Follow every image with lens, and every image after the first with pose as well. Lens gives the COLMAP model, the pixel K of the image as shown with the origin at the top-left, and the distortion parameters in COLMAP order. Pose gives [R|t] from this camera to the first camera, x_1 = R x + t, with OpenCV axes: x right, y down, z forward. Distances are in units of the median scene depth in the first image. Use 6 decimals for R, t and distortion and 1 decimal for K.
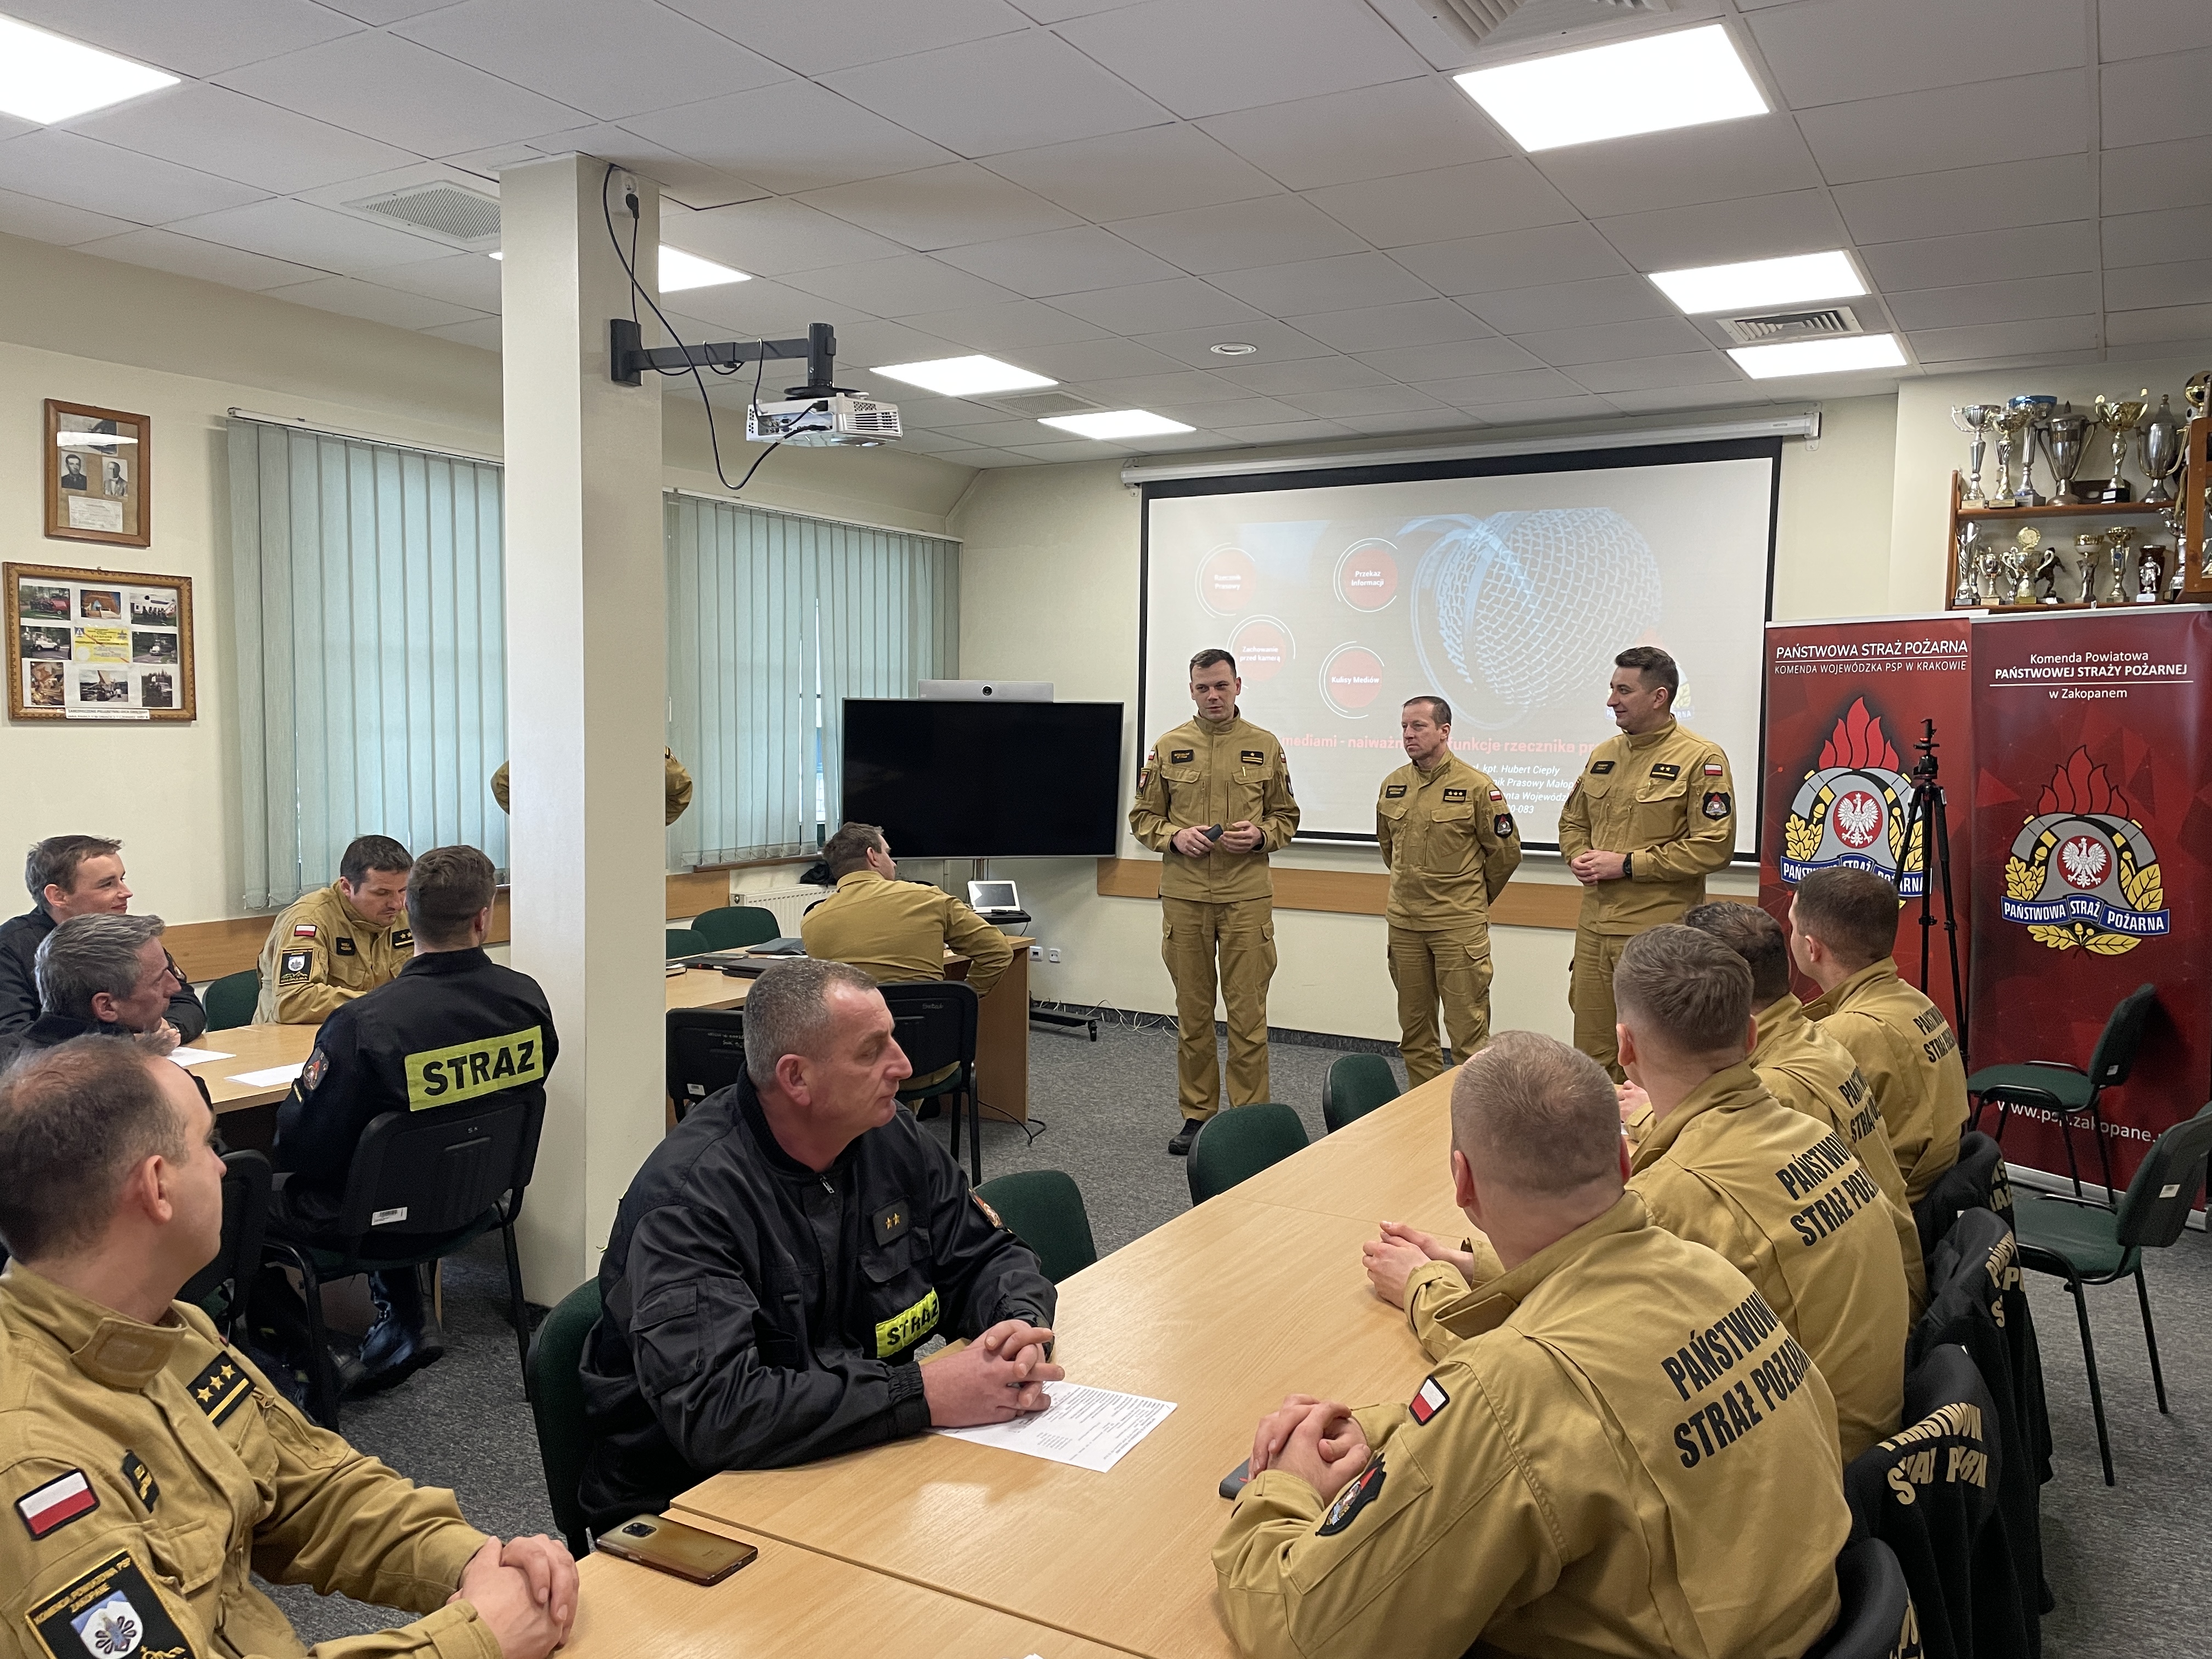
lens RADIAL K [[1683.0, 0, 1050.7], [0, 1683.0, 822.9], [0, 0, 1]] dist [0.046457, -0.048722]
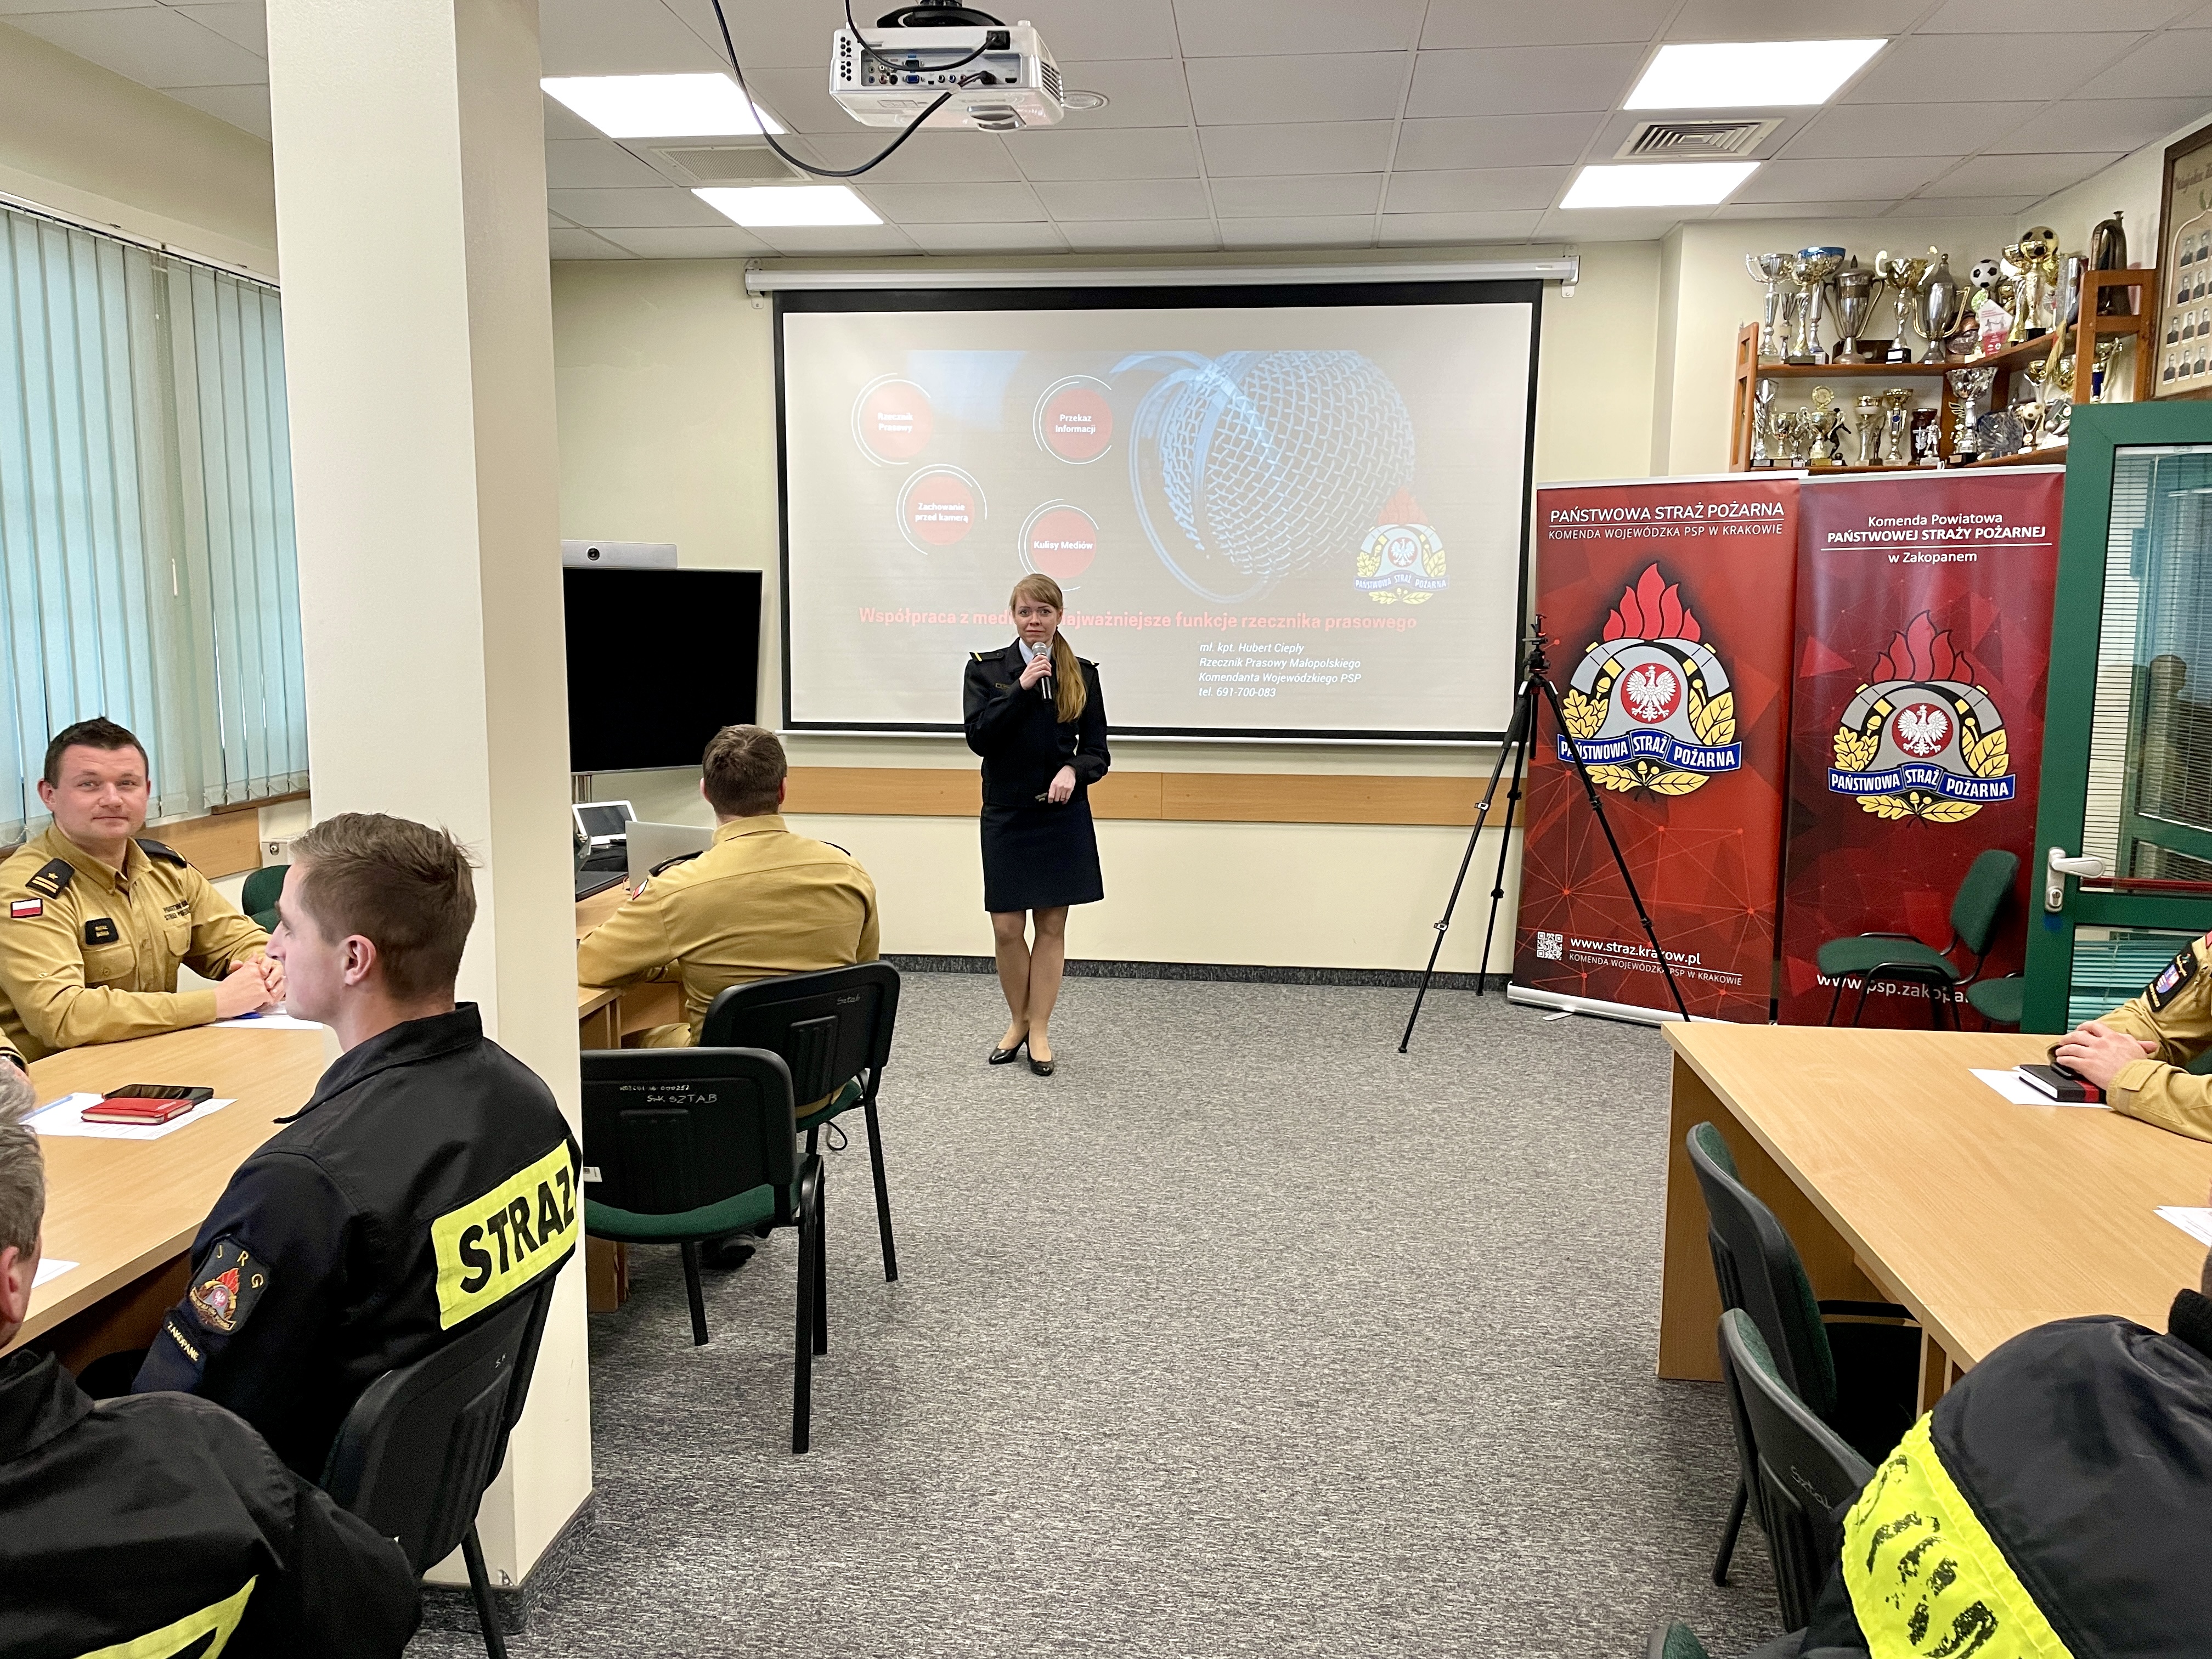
lens RADIAL K [[1683.0, 0, 1082.8], [0, 1683.0, 844.8], [0, 0, 1]] dist [0.046457, -0.048722]
pose [[0.906873, -0.064161, 0.416491, -0.220899], [0.030495, 0.995742, 0.086994, -0.009879], [-0.420299, -0.066191, 0.904968, 0.272743]]
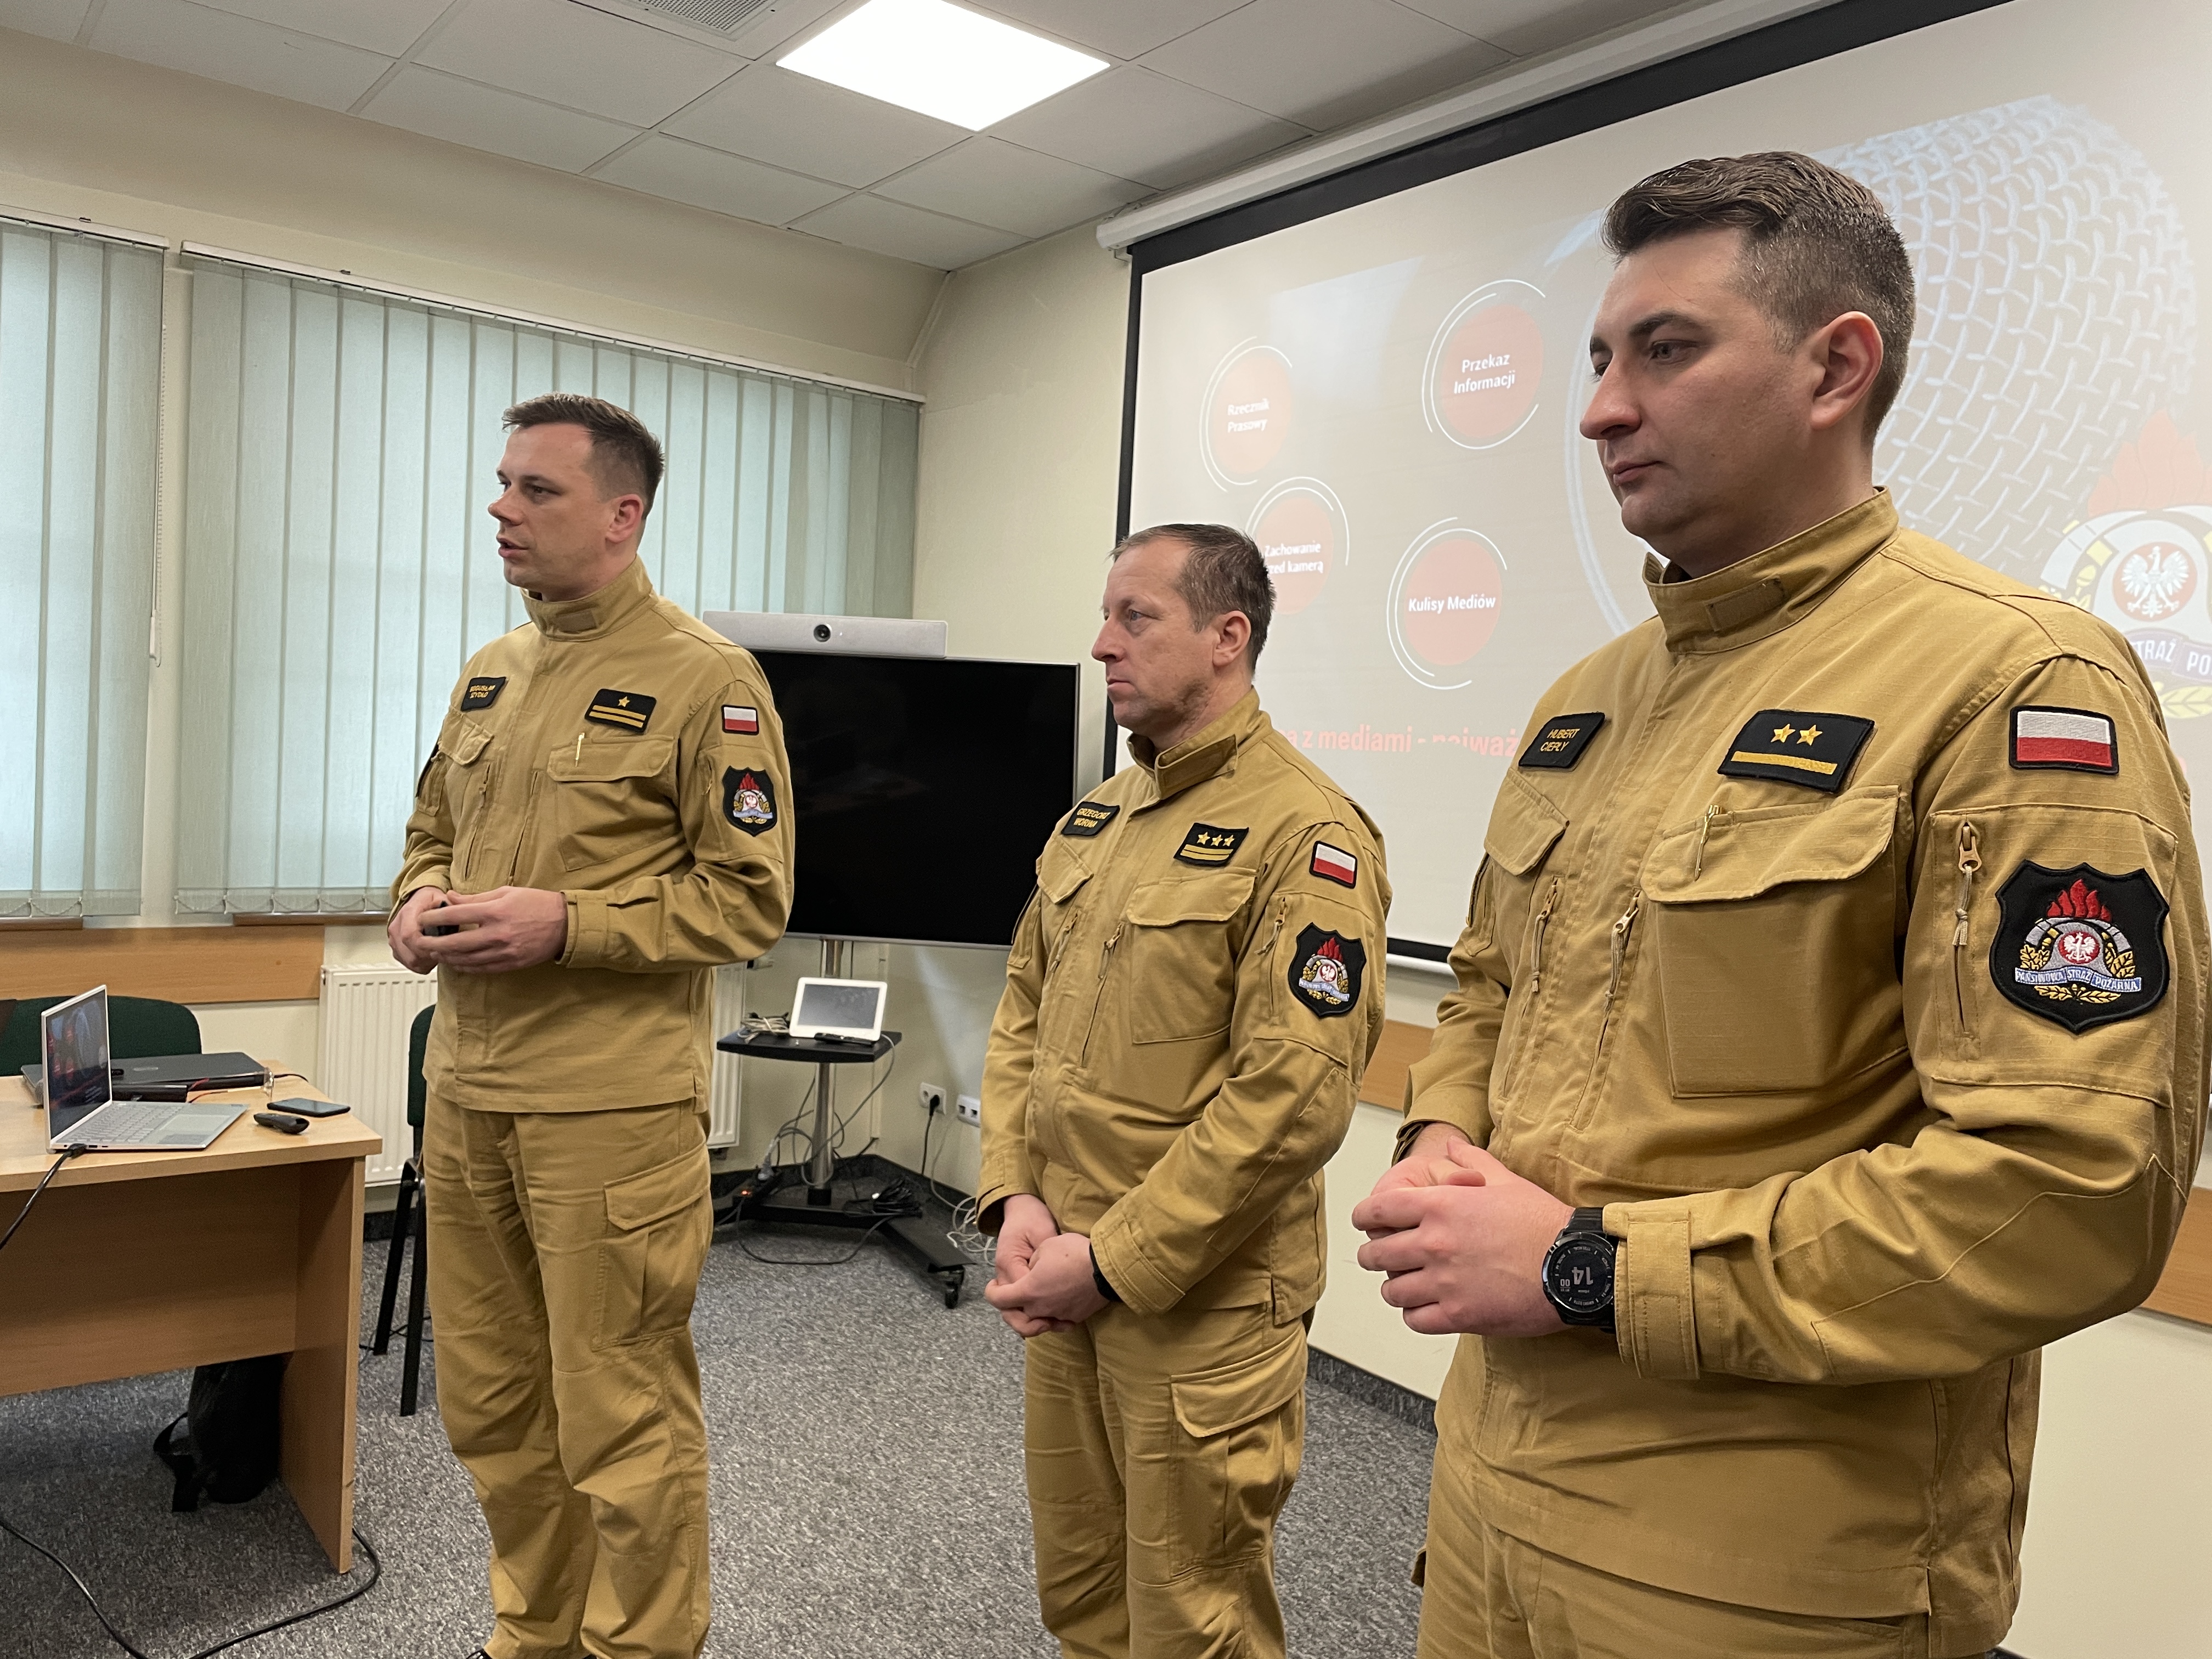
lens RADIAL K [[1683.0, 0, 1085.0], [0, 1683.0, 833.0], [0, 0, 1]] dist [0.046457, -0.048722]
pose [[0.938245, 0.052909, -0.341903, 0.311800], [-0.064002, 0.997724, -0.021235, -0.010144], [0.340001, 0.041805, 0.939495, 0.692749]]
